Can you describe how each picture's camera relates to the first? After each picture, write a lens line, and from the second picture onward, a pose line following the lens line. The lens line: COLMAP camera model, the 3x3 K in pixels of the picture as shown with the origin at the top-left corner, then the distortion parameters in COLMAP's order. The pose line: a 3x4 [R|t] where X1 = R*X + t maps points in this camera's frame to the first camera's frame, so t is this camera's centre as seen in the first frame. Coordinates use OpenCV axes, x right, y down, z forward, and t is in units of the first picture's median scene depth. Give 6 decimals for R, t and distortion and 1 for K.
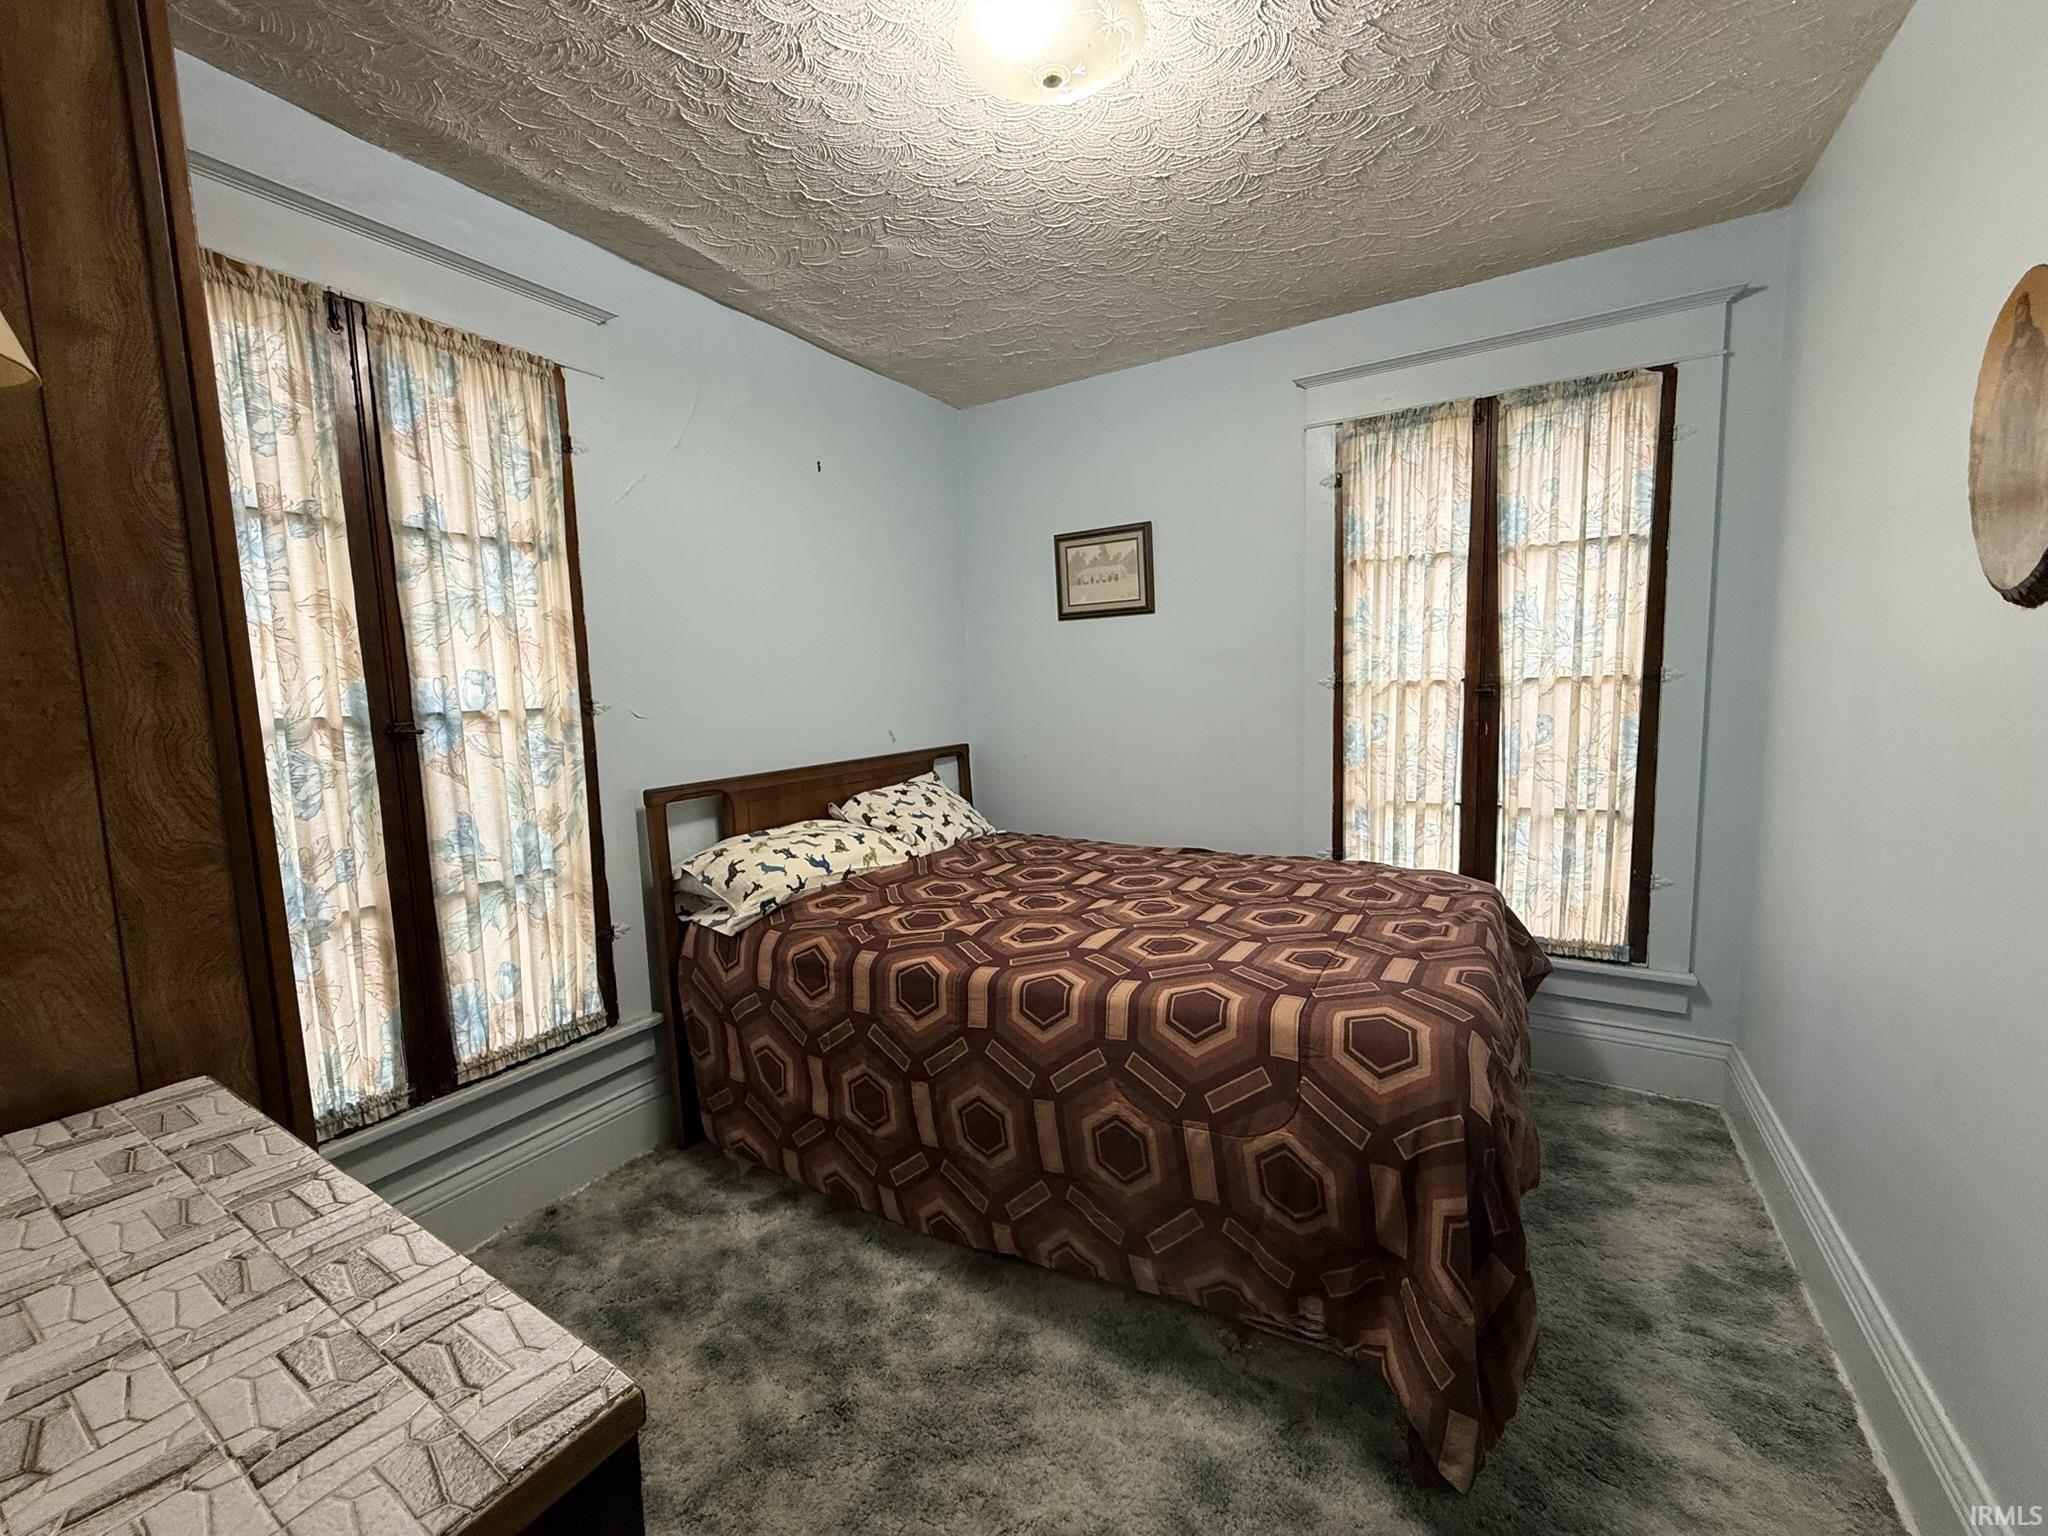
lens RADIAL K [[811.7, 0, 1021.3], [0, 811.7, 767.7], [0, 0, 1]] dist [-0.000258, -0.000333]
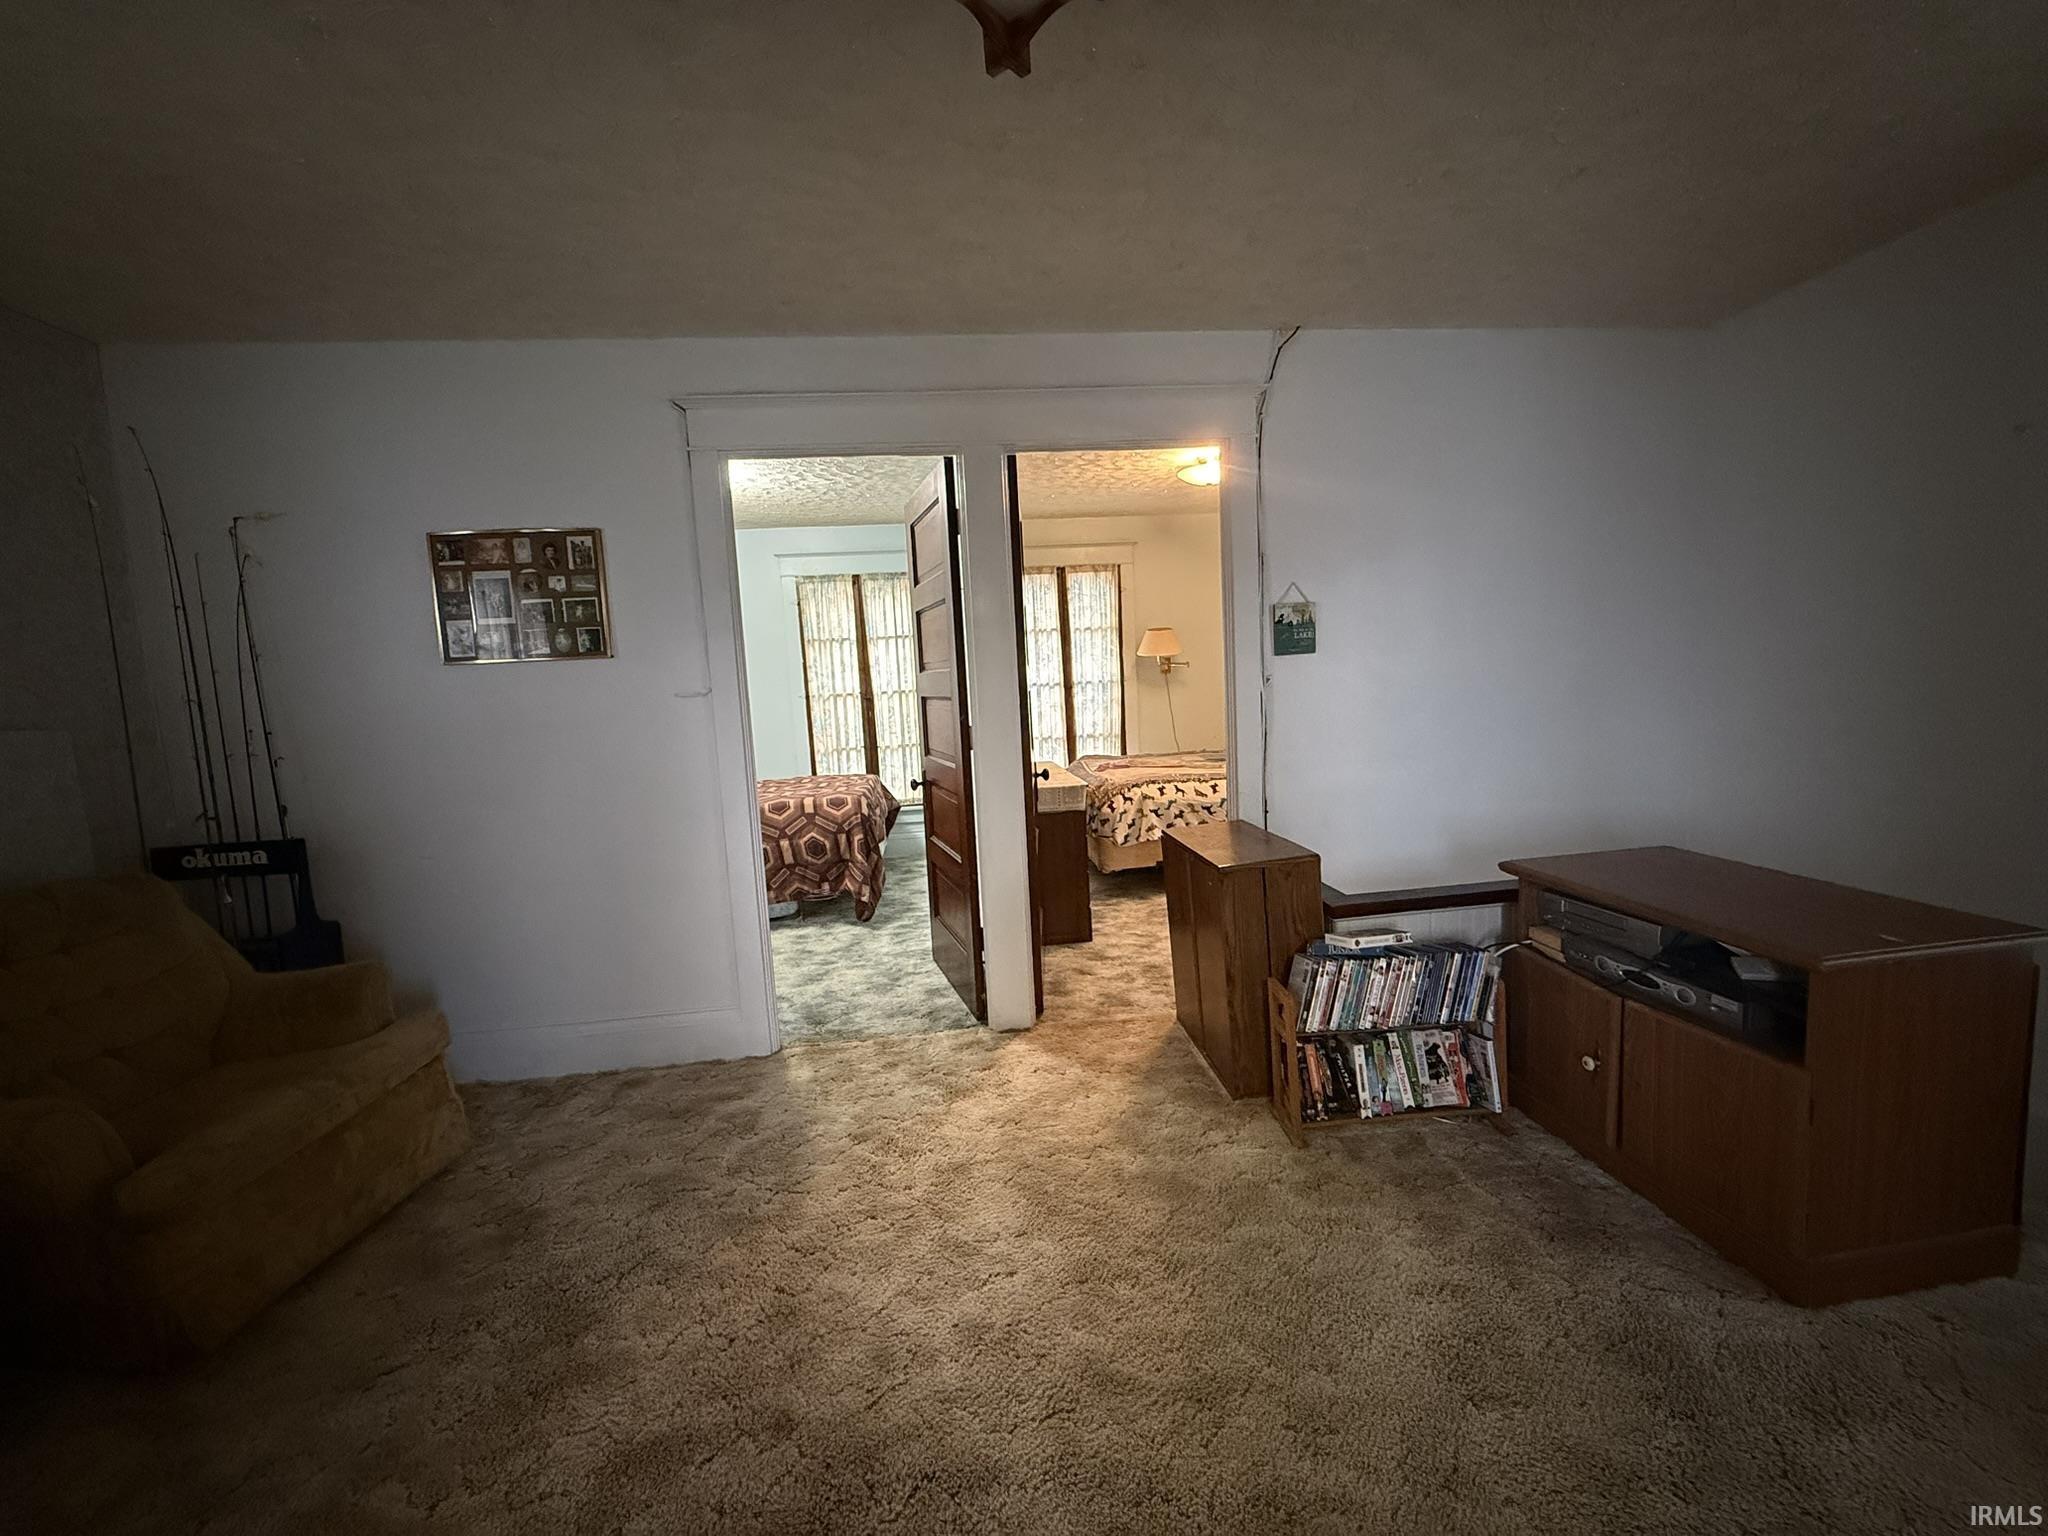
lens RADIAL K [[811.7, 0, 1021.3], [0, 811.7, 767.7], [0, 0, 1]] dist [-0.000258, -0.000333]
pose [[0.792629, -0.079640, 0.604480, -0.655215], [0.093046, 0.995620, 0.009165, 0.163099], [-0.602562, 0.048980, 0.796567, -1.442331]]
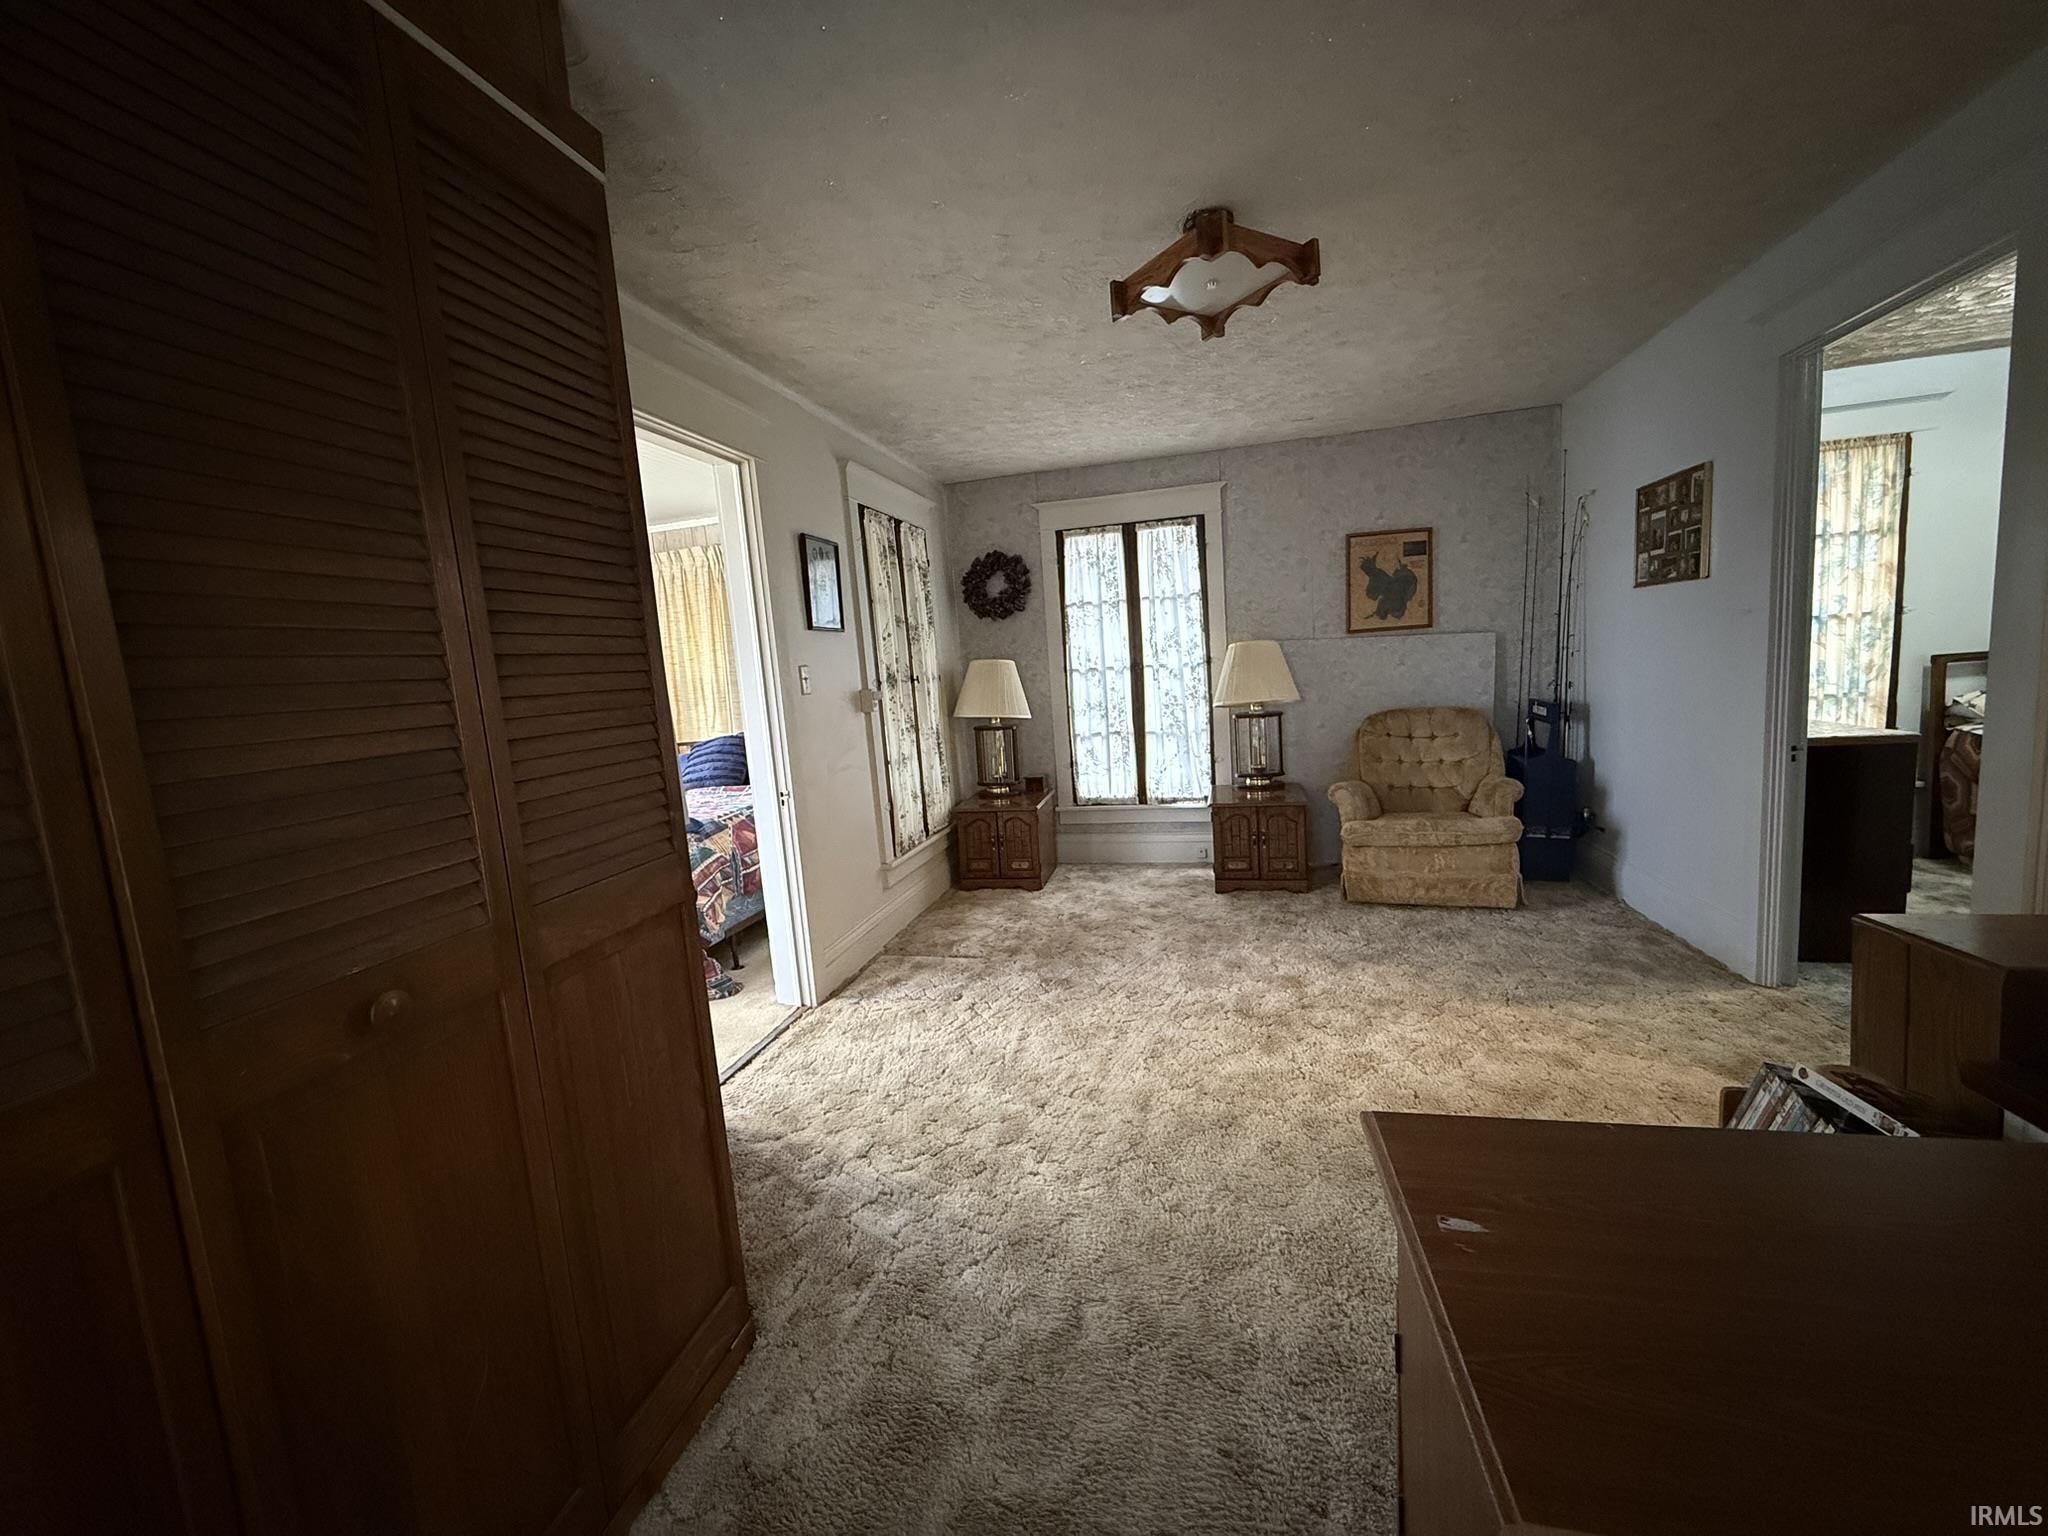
lens RADIAL K [[811.7, 0, 1021.3], [0, 811.7, 767.7], [0, 0, 1]] dist [-0.000258, -0.000333]
pose [[0.297085, 0.125508, -0.946567, 0.751323], [-0.031419, 0.992072, 0.121681, 0.134600], [0.954334, -0.006410, 0.298673, -1.645560]]
